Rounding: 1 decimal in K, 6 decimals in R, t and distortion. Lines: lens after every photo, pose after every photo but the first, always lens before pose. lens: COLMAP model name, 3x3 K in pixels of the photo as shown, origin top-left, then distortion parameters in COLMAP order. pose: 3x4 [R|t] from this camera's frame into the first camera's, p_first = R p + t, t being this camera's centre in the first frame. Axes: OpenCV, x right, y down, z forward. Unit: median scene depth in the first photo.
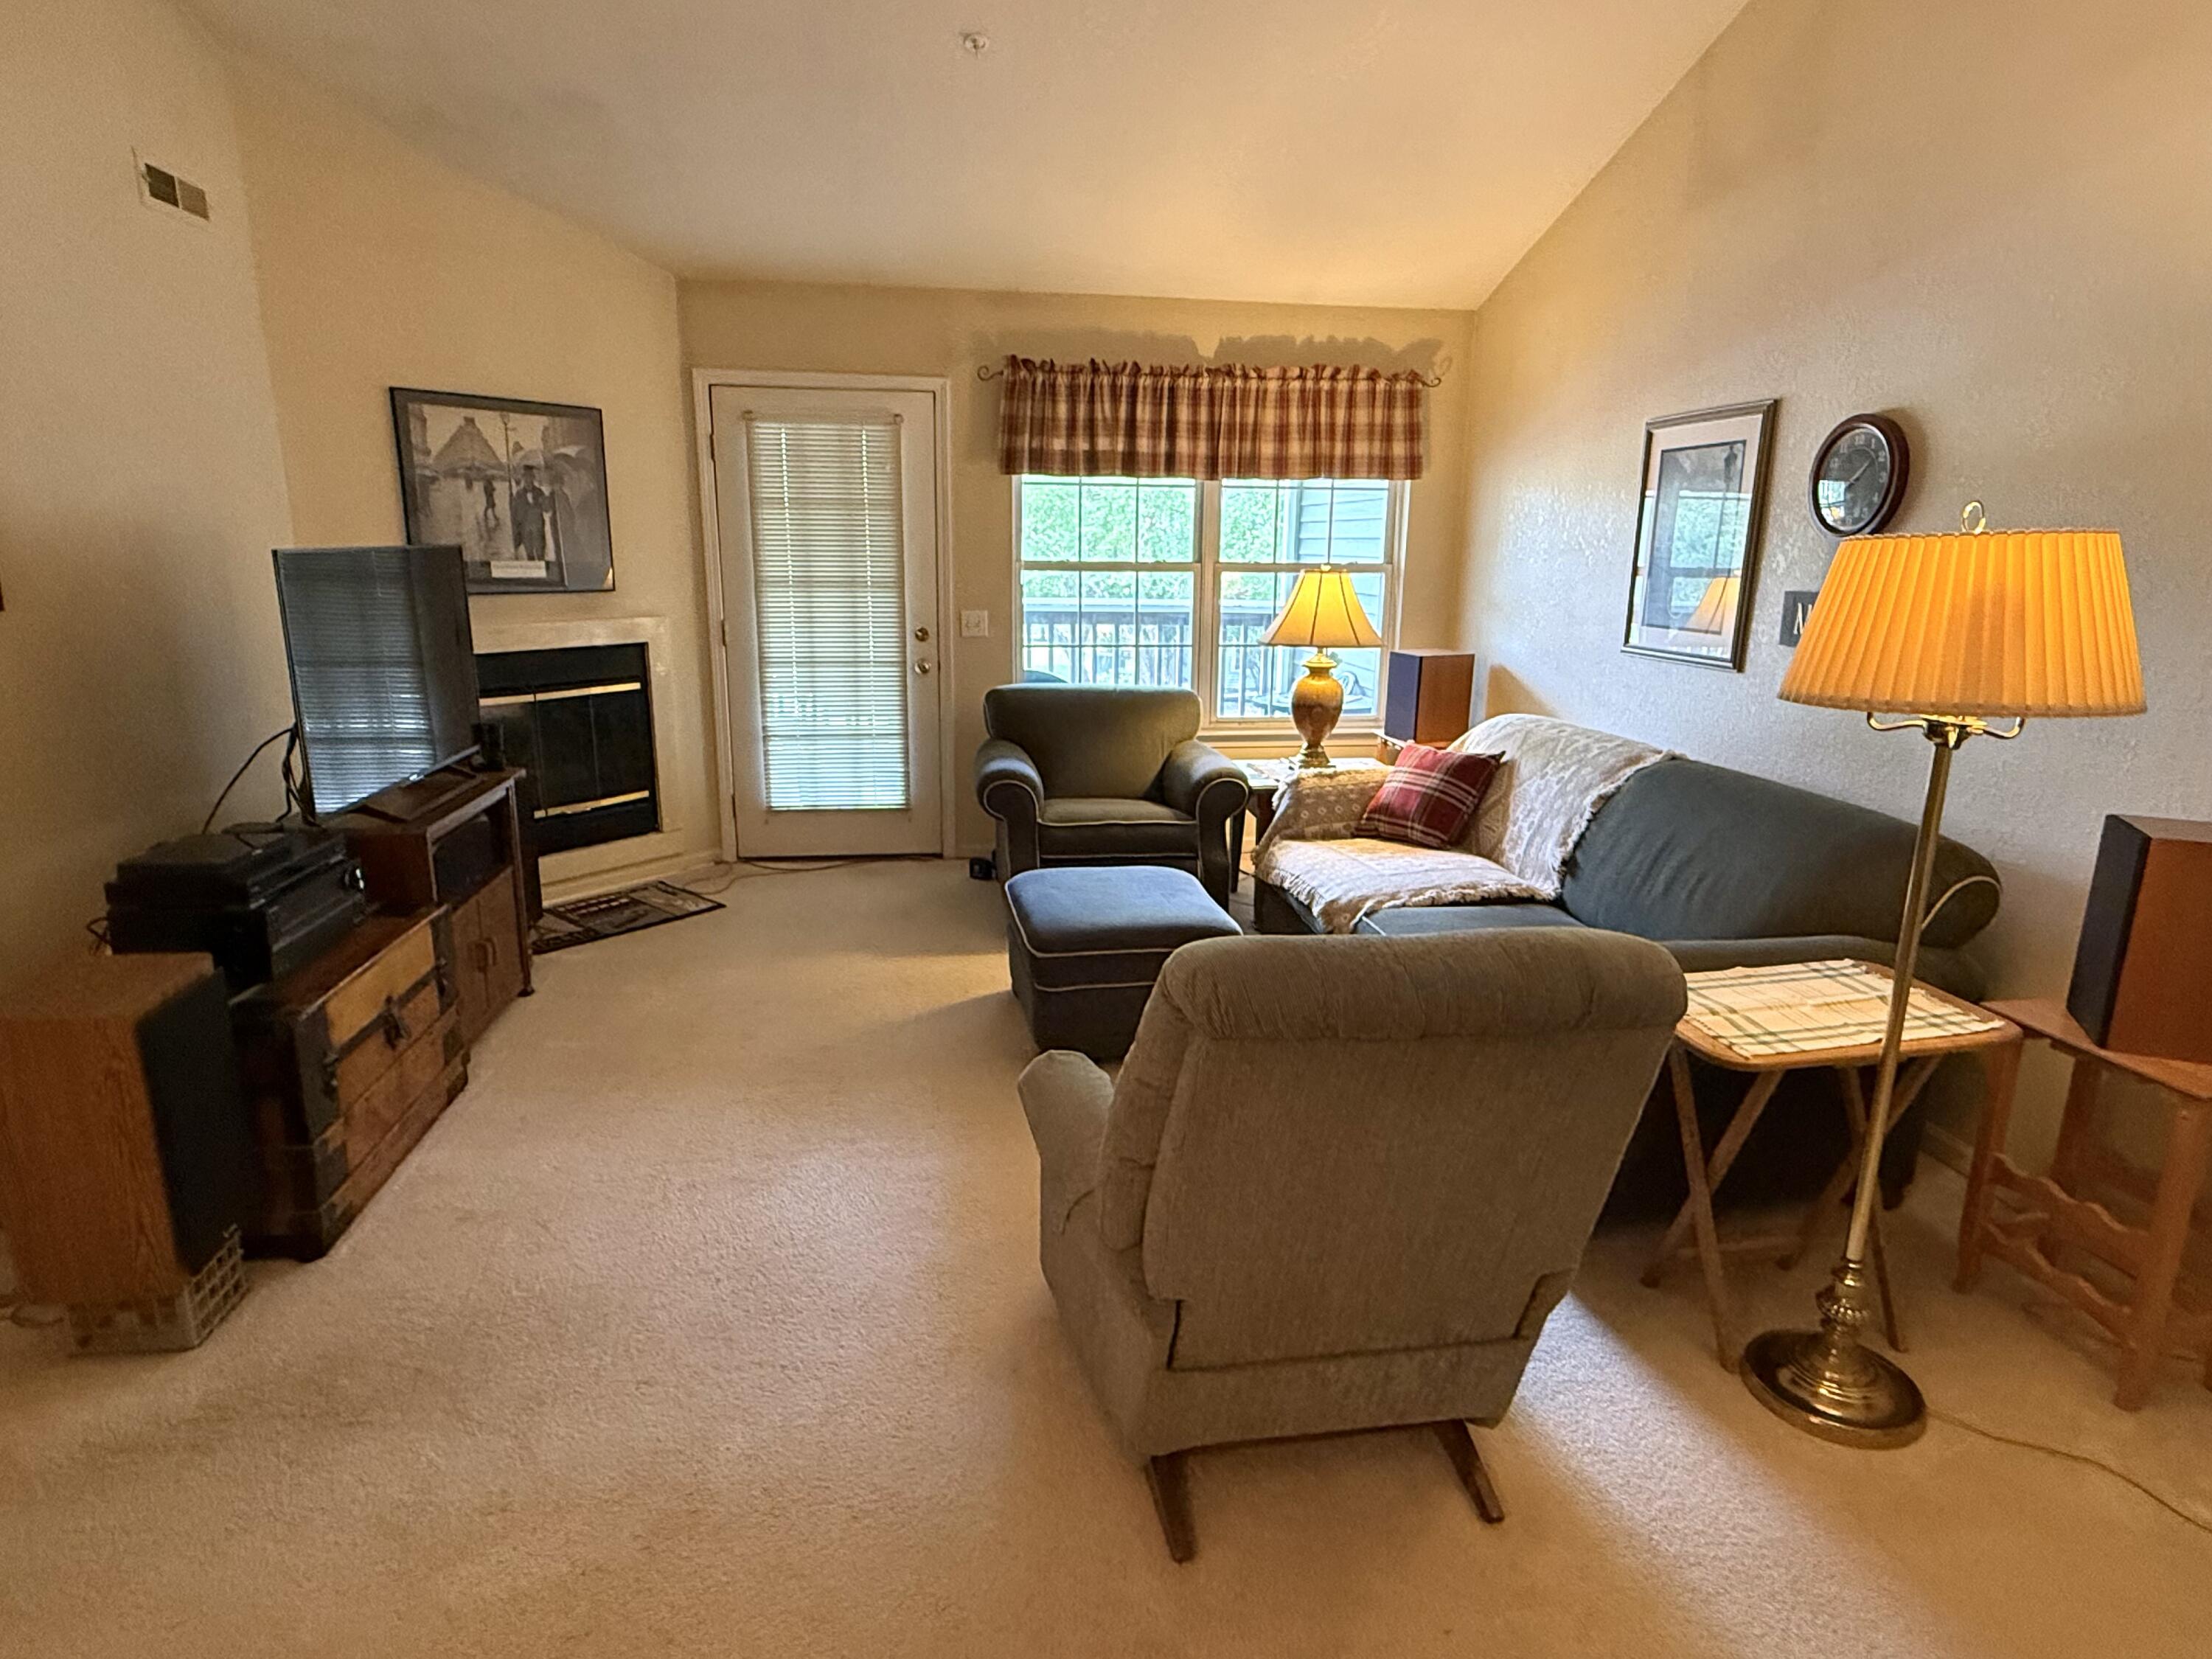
lens RADIAL K [[1218.6, 0, 1105.5], [0, 1218.6, 831.9], [0, 0, 1]] dist [0.001949, -0.000026]
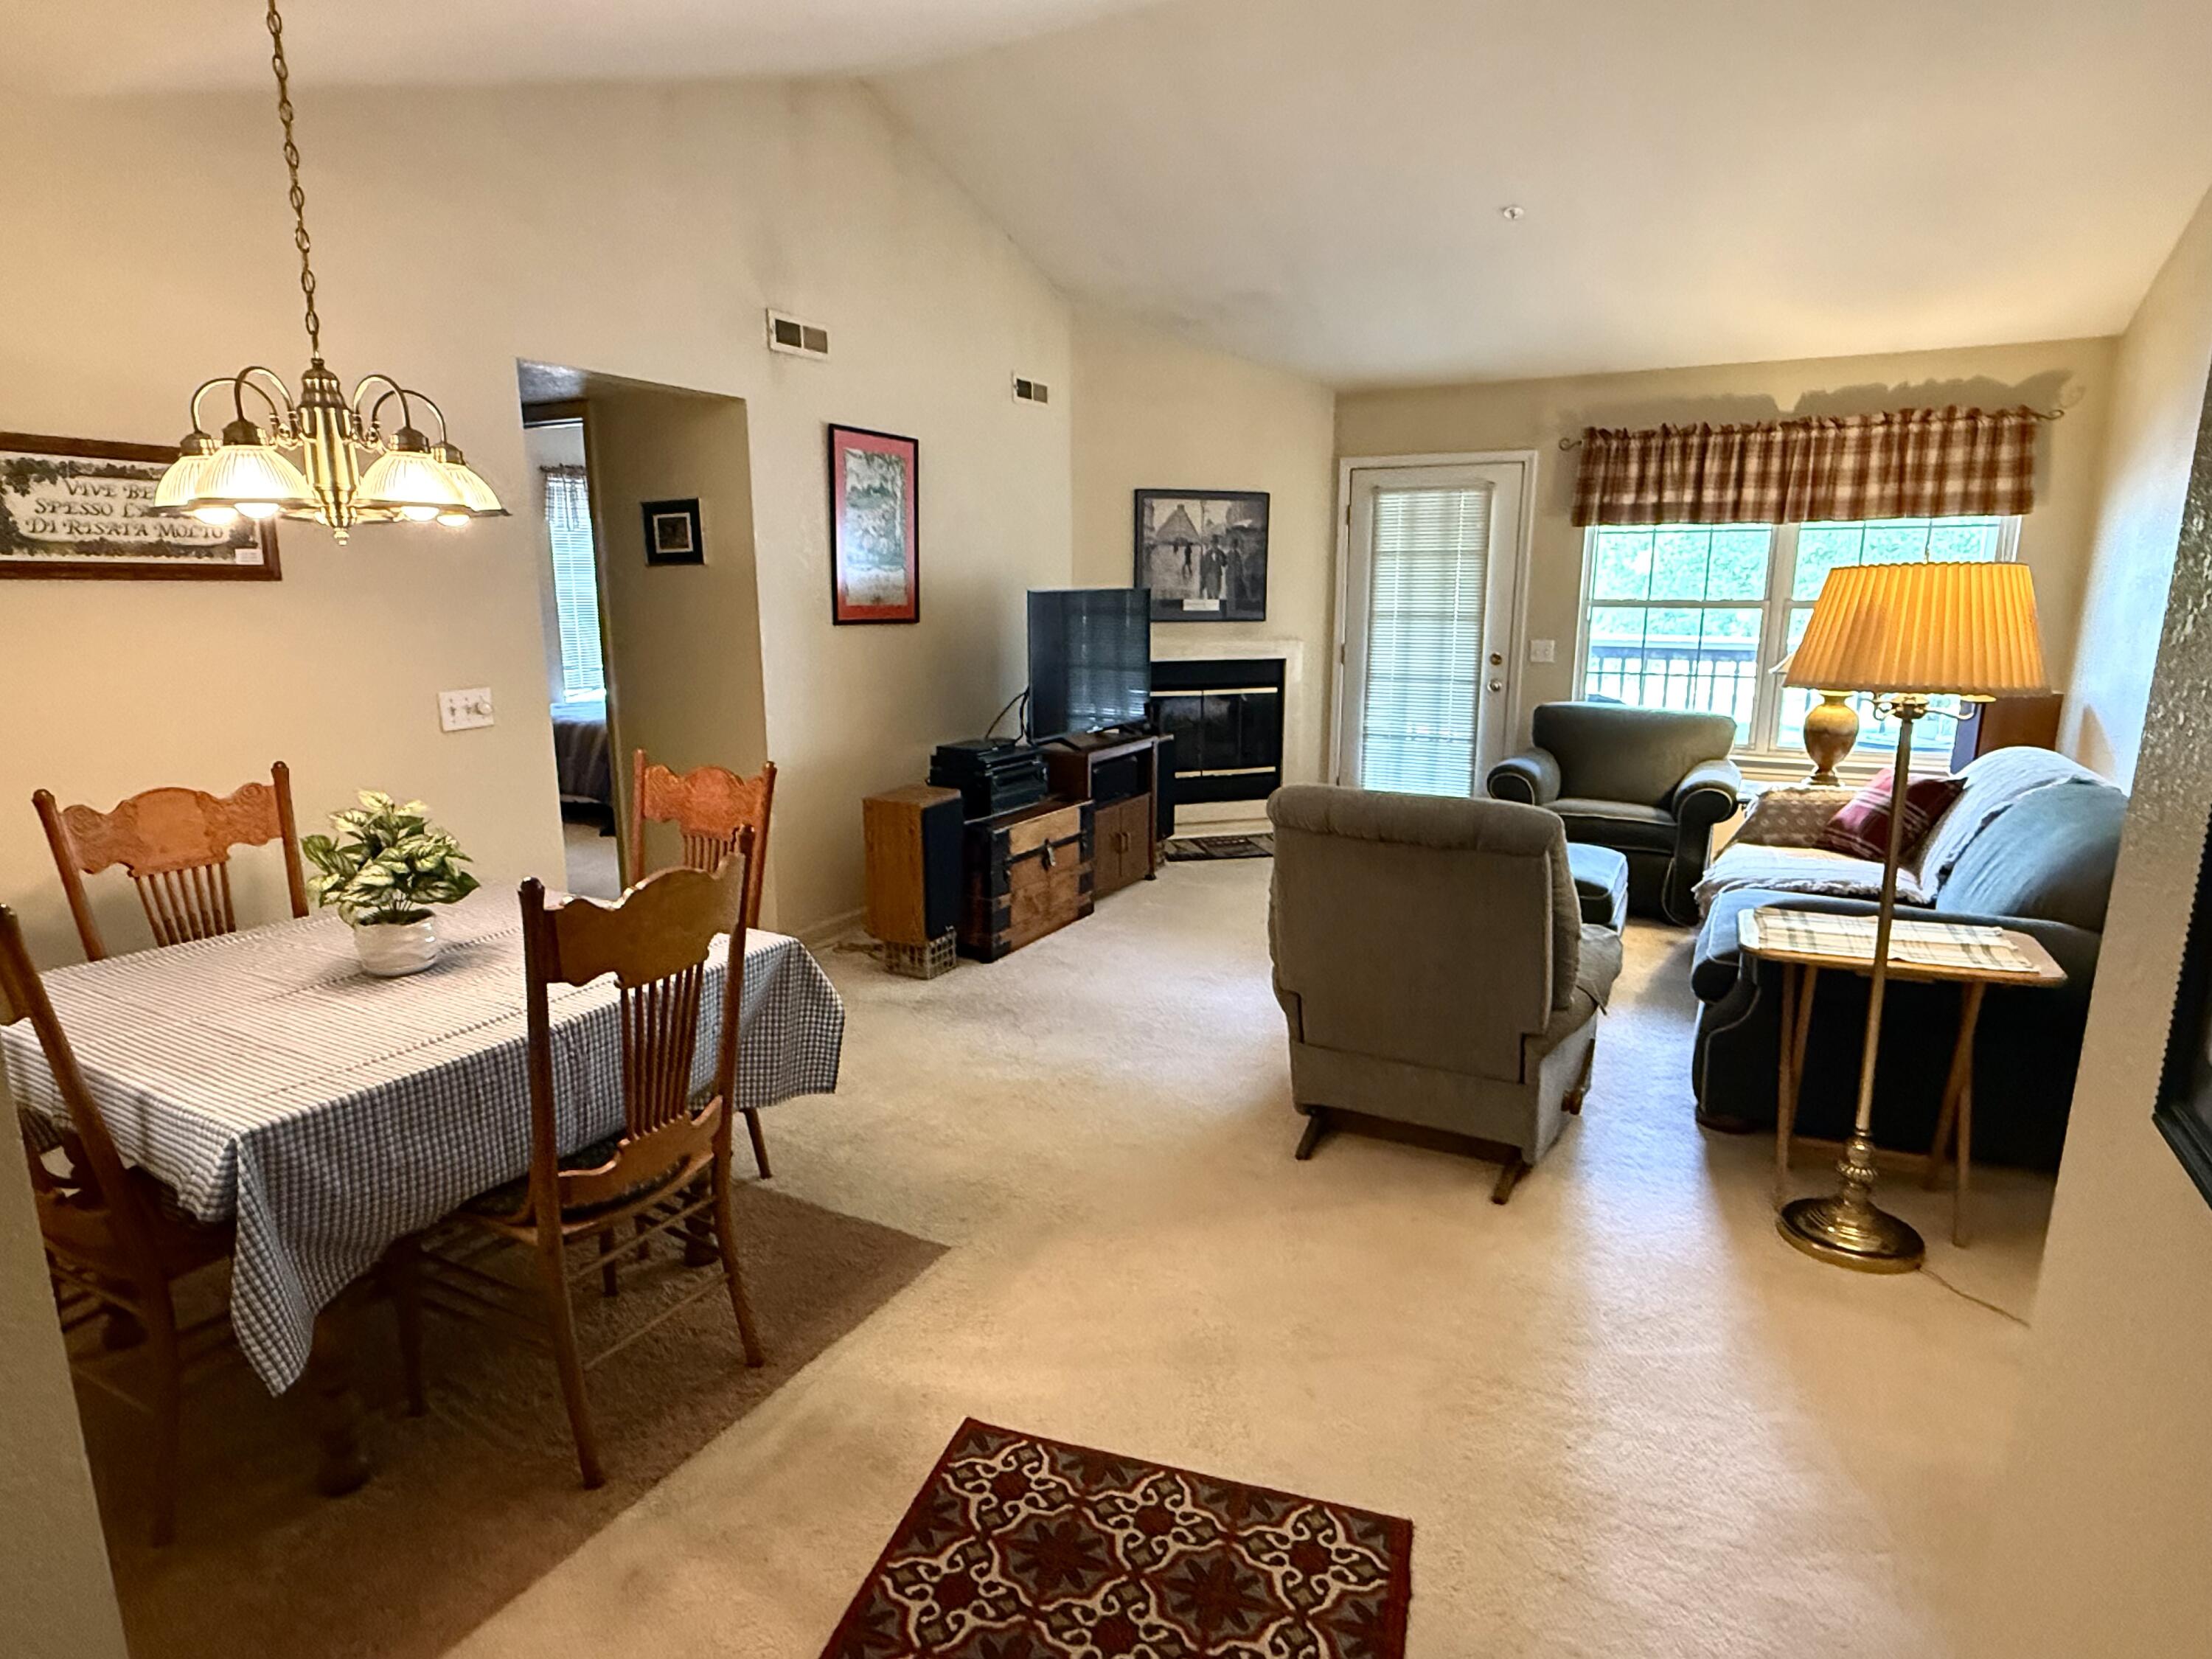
lens RADIAL K [[1218.6, 0, 1102.8], [0, 1218.6, 834.0], [0, 0, 1]] dist [0.001949, -0.000026]
pose [[0.801342, 0.109666, -0.588068, 0.282972], [-0.131196, 0.991338, 0.006092, 0.057716], [0.583642, 0.072270, 0.808788, -0.211062]]
